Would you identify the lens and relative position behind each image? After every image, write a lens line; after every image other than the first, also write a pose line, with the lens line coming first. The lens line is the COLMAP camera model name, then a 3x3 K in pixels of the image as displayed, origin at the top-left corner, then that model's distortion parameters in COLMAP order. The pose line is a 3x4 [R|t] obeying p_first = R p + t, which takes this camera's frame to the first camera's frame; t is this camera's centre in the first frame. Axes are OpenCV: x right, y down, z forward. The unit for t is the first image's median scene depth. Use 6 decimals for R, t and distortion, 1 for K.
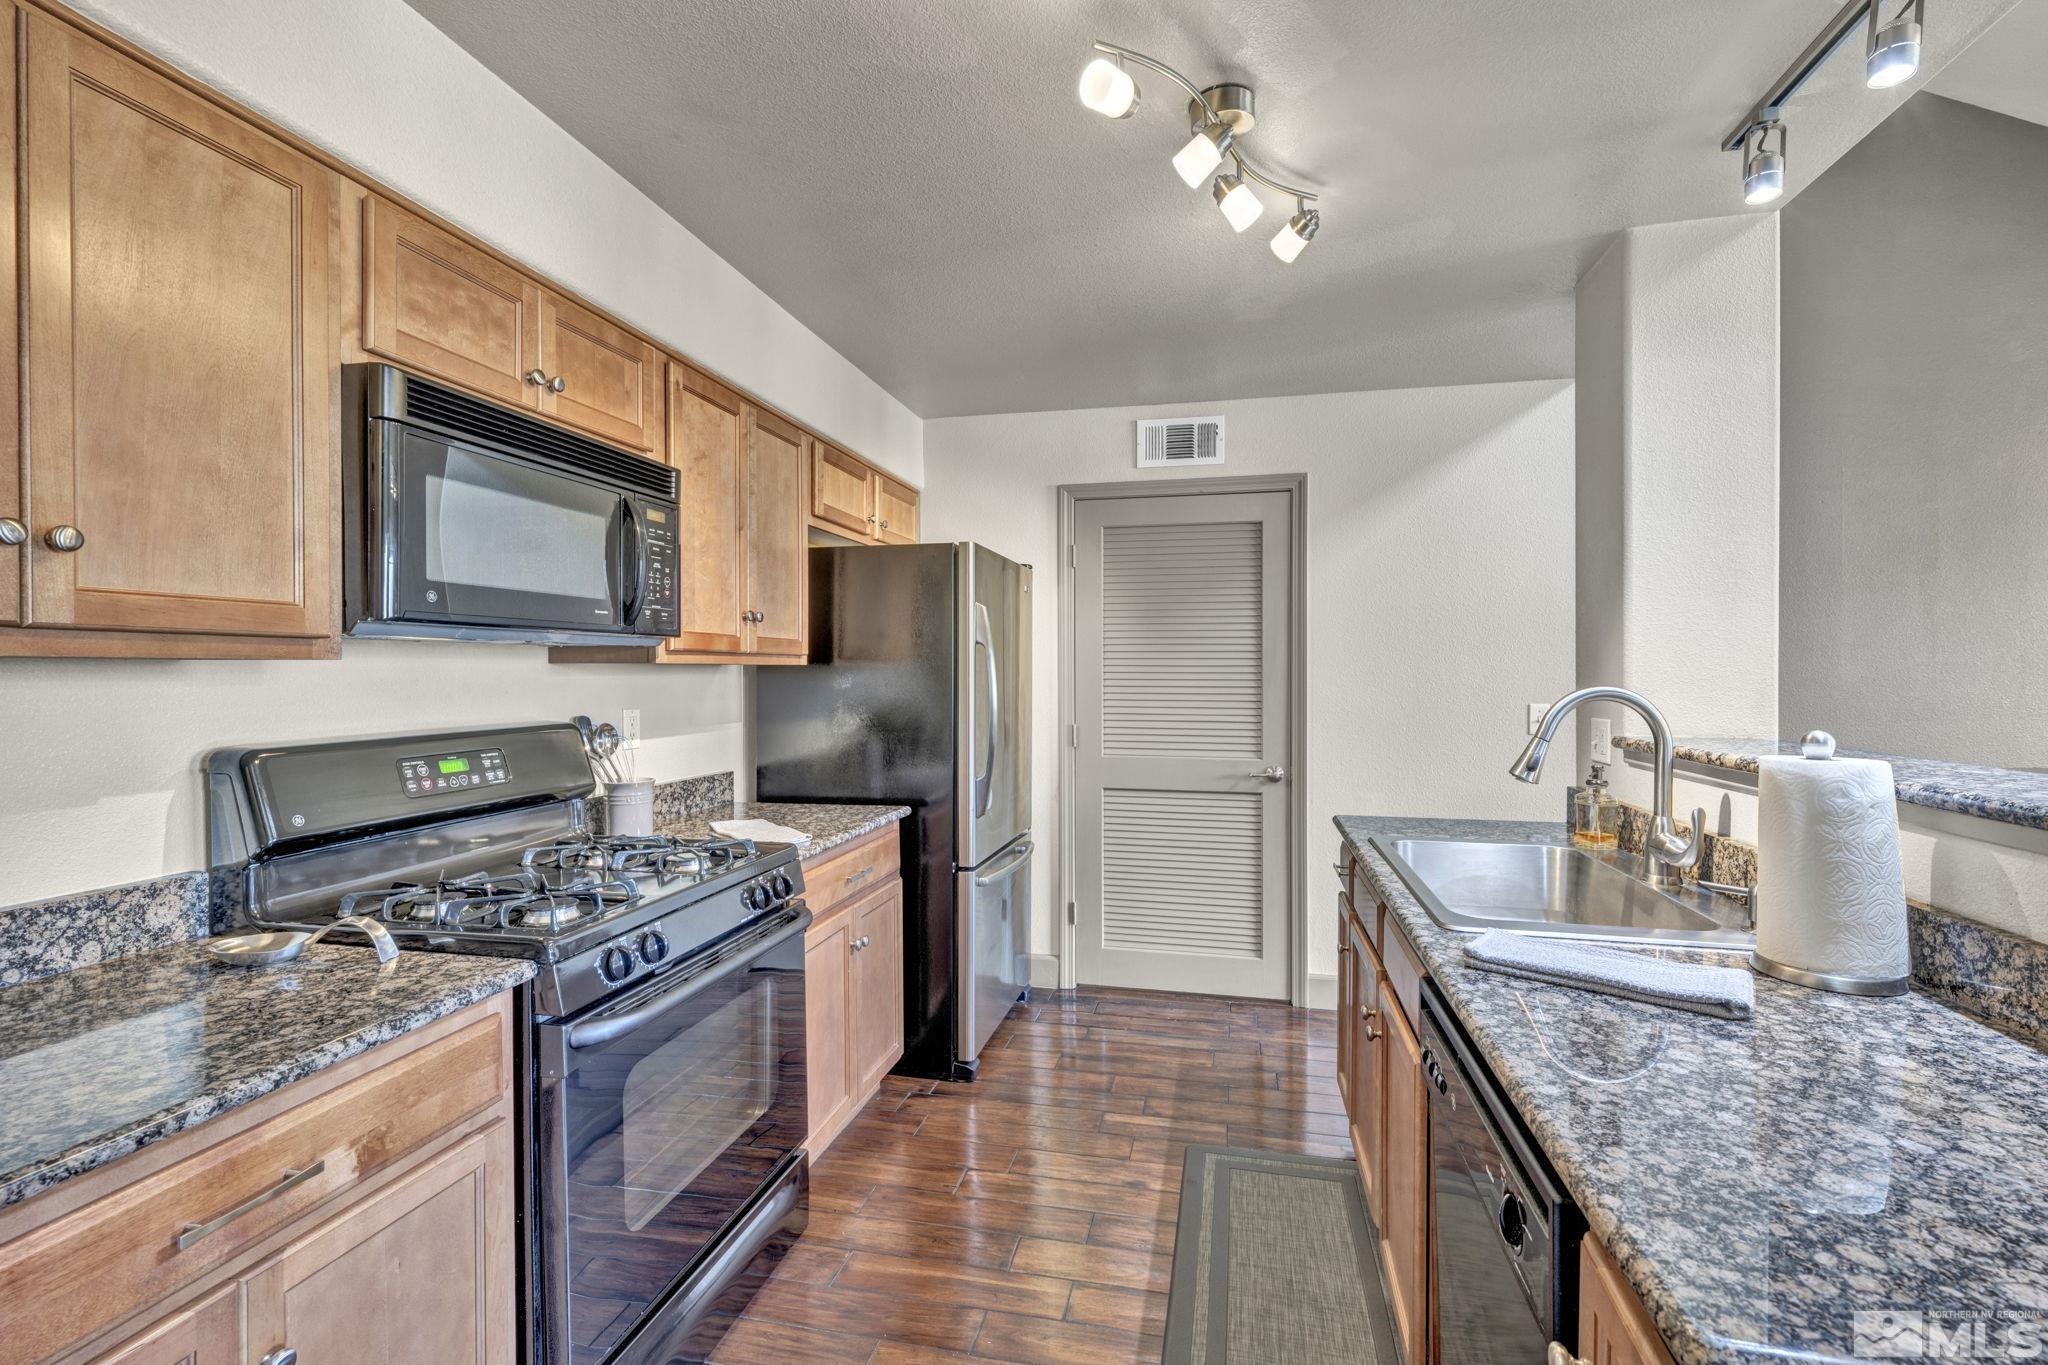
lens RADIAL K [[876.5, 0, 1031.1], [0, 876.5, 678.3], [0, 0, 1]] dist [-0.001033, -0.000155]
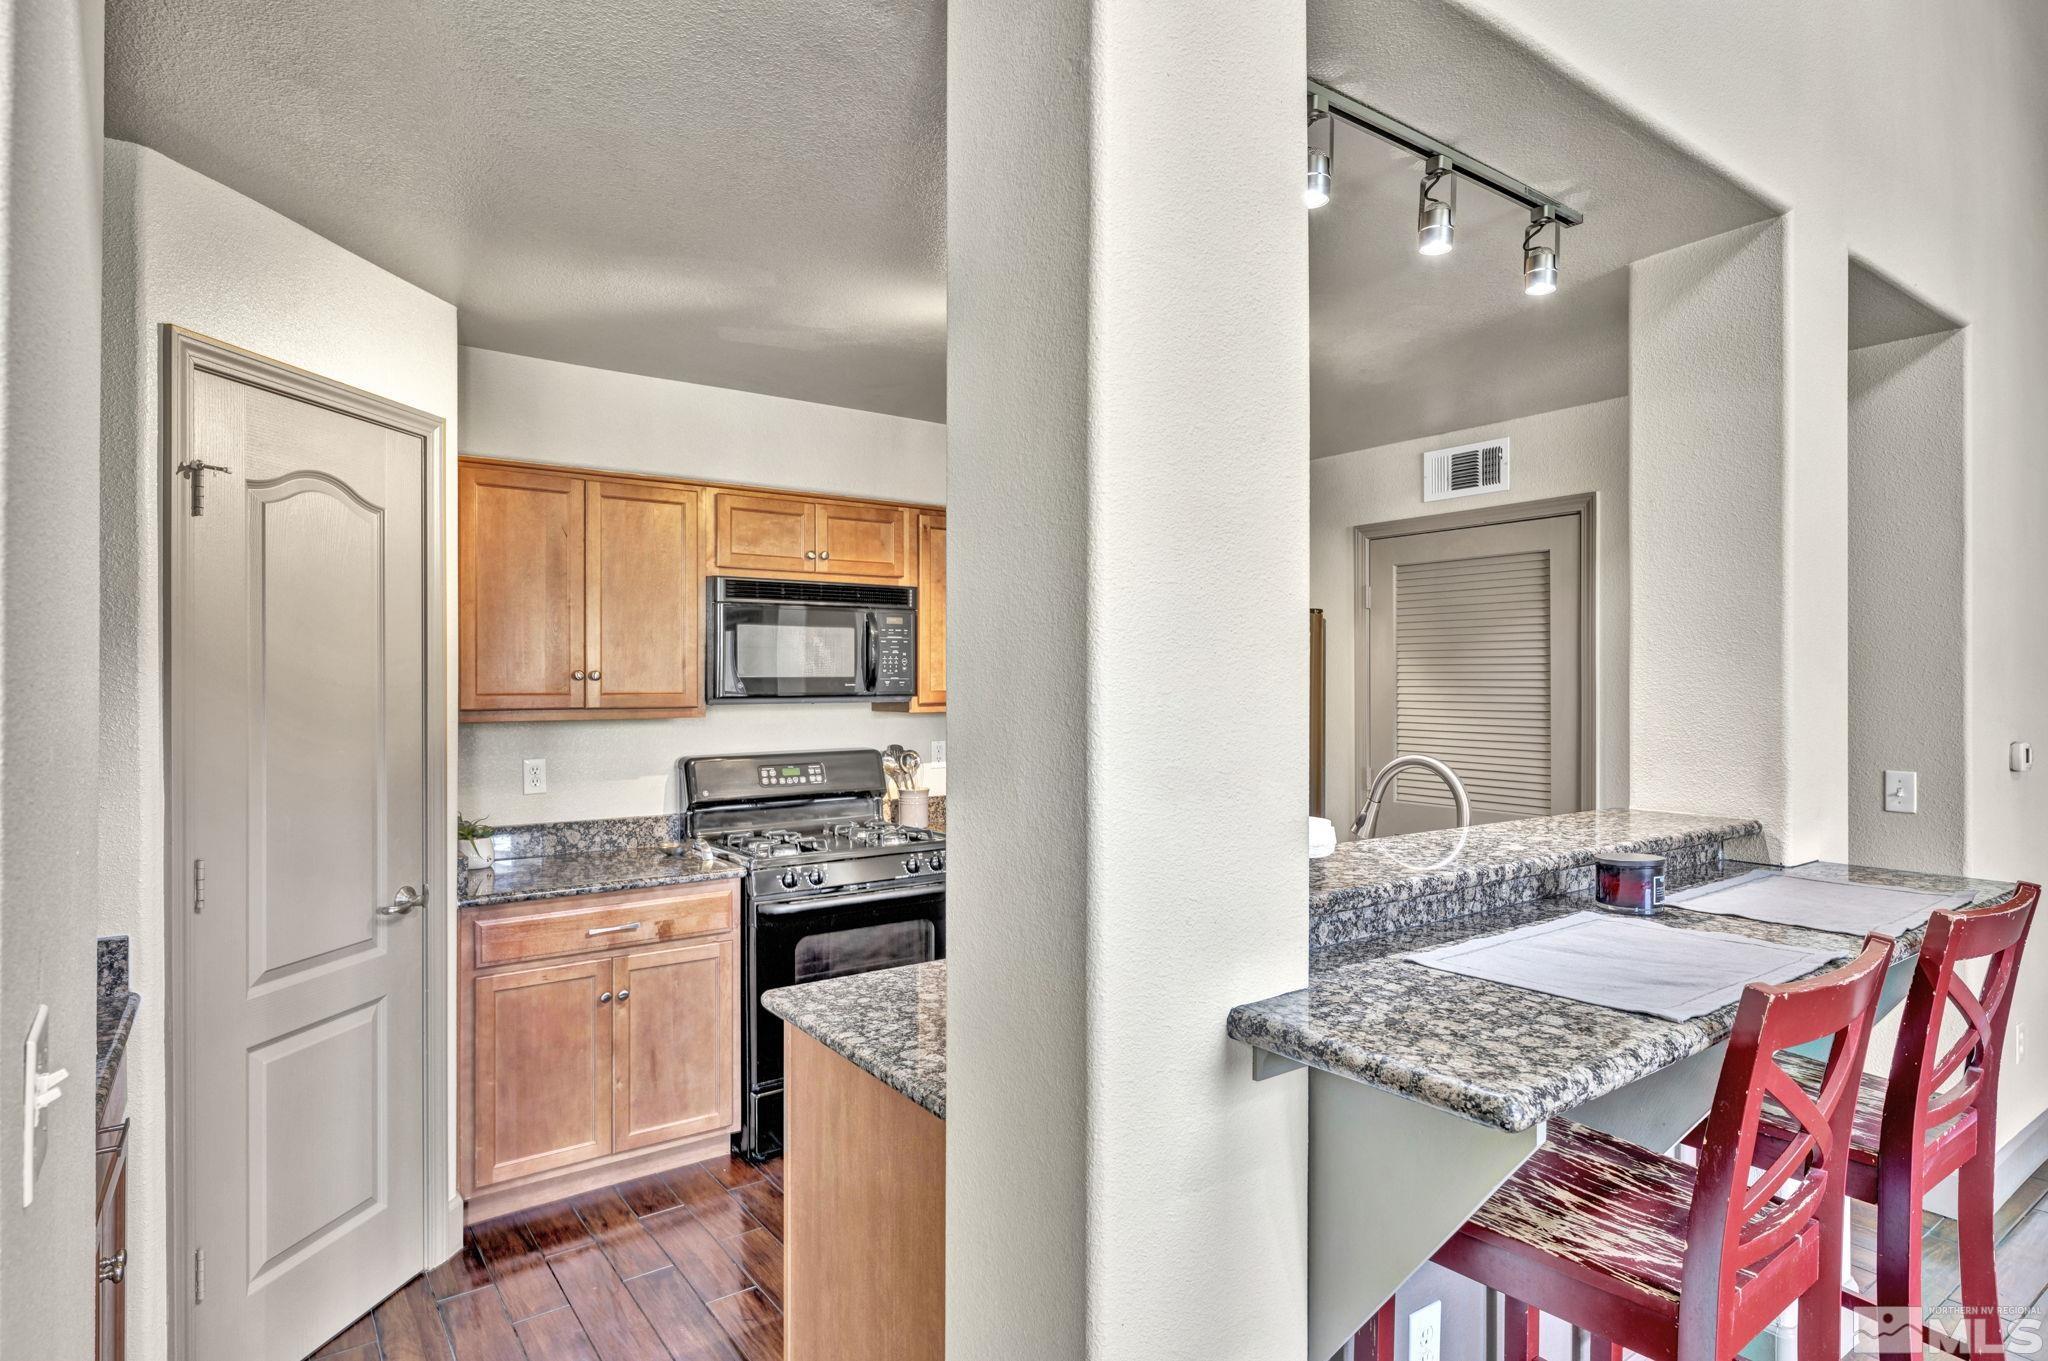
lens RADIAL K [[1075.0, 0, 1037.3], [0, 1075.0, 681.1], [0, 0, 1]] dist [-0.004498, -0.001051]
pose [[0.760173, -0.000594, -0.649721, 1.082787], [-0.003620, 0.999980, -0.005149, -0.070743], [0.649711, 0.006266, 0.760156, -0.321112]]
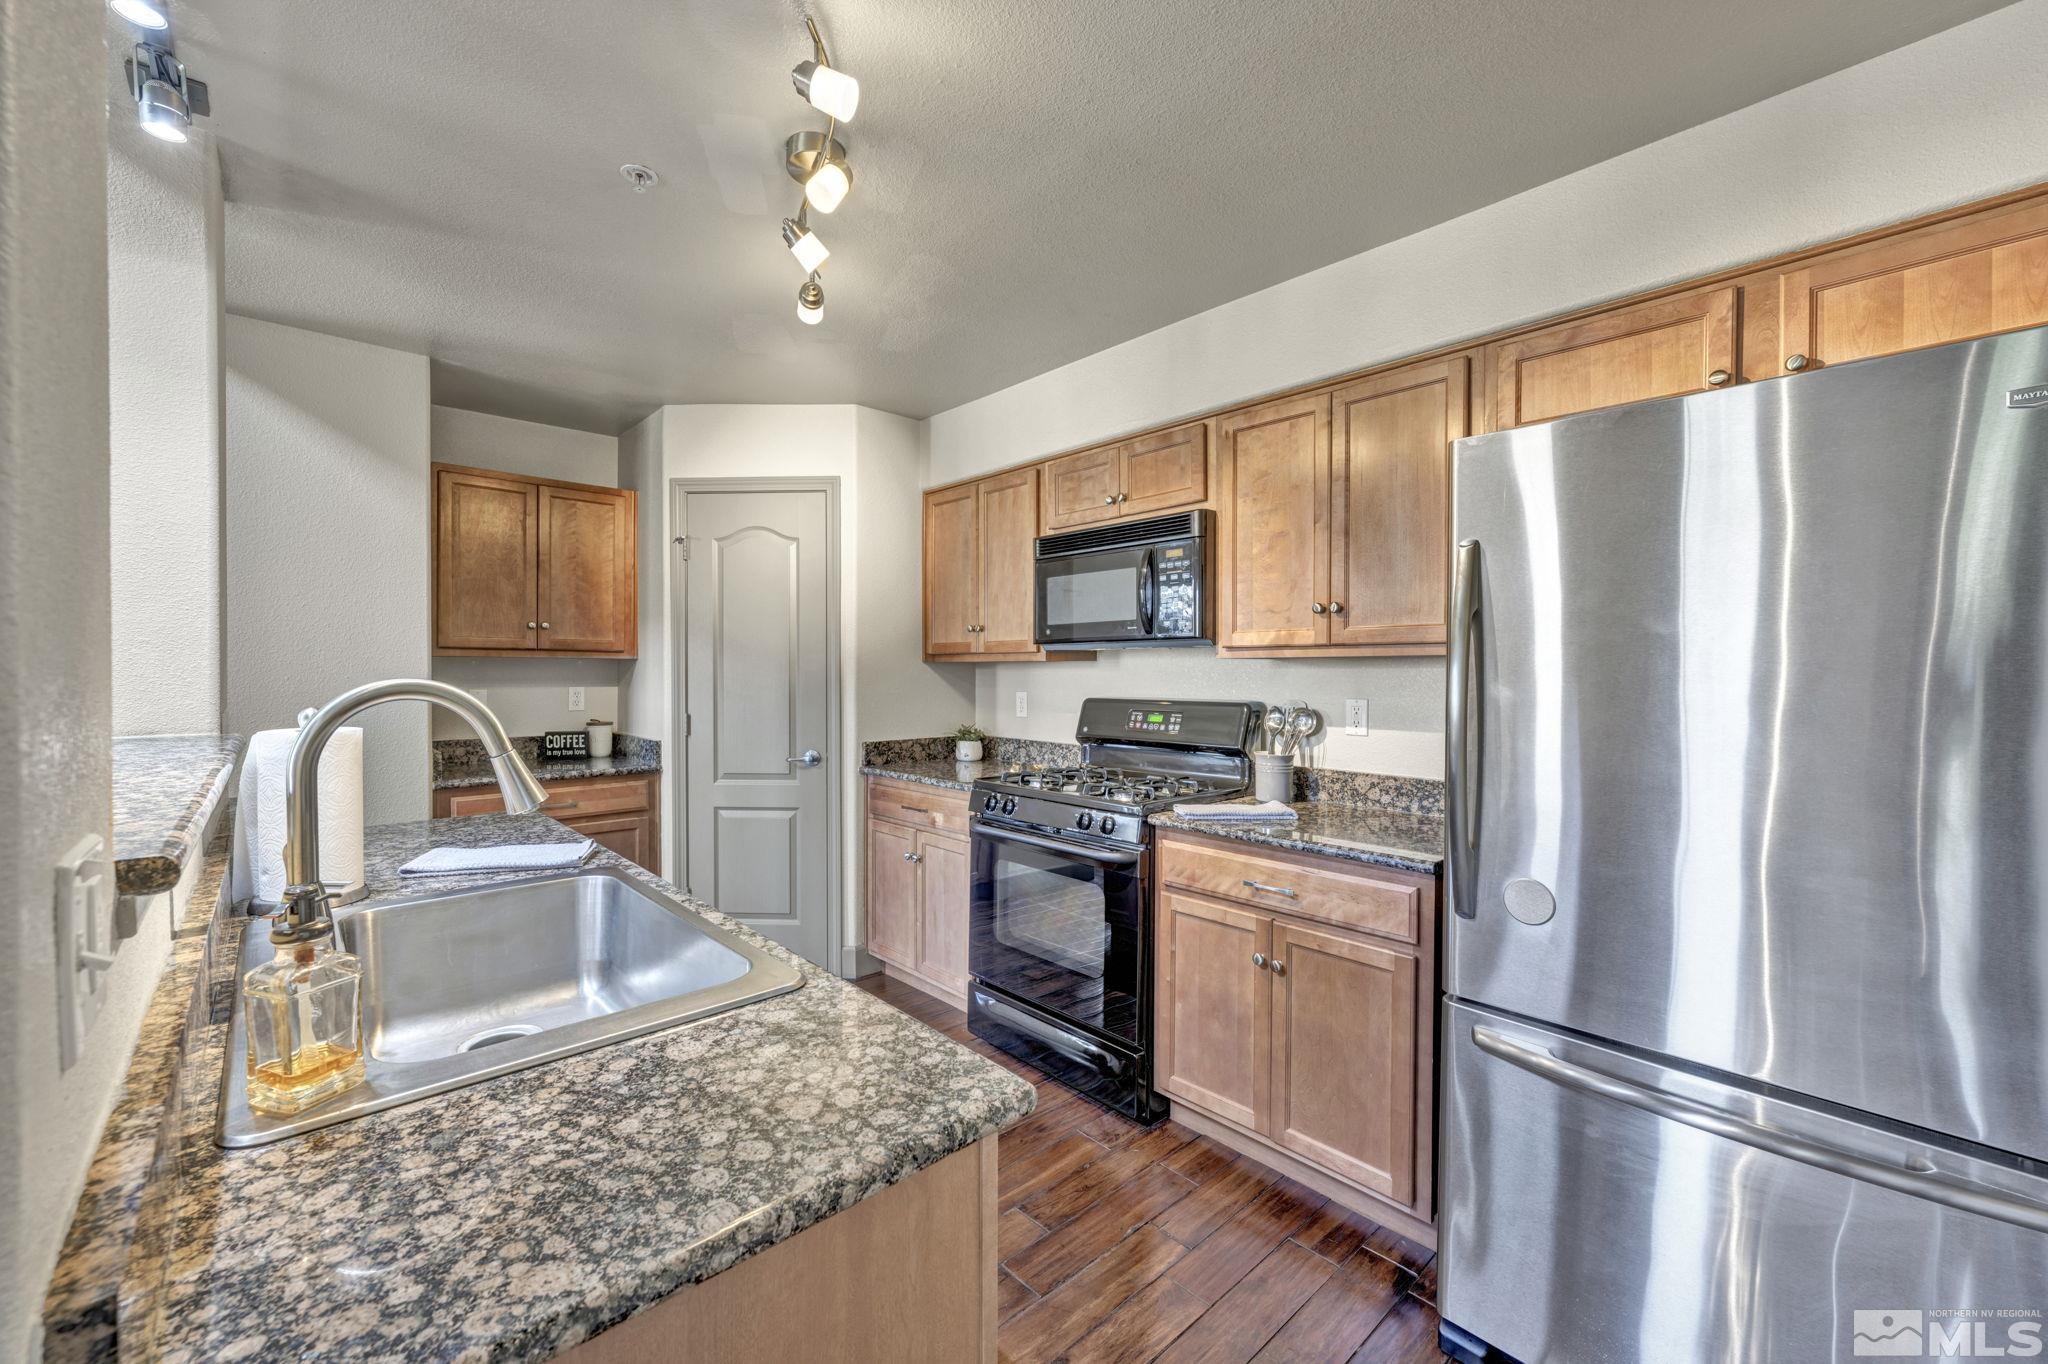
lens RADIAL K [[812.4, 0, 1003.7], [0, 812.4, 674.3], [0, 0, 1]] dist [-0.000326, -0.001214]
pose [[-0.570654, 0.002863, -0.821185, 0.830248], [-0.008047, 0.999926, 0.009078, -0.002117], [0.821151, 0.011788, -0.570589, 1.598506]]
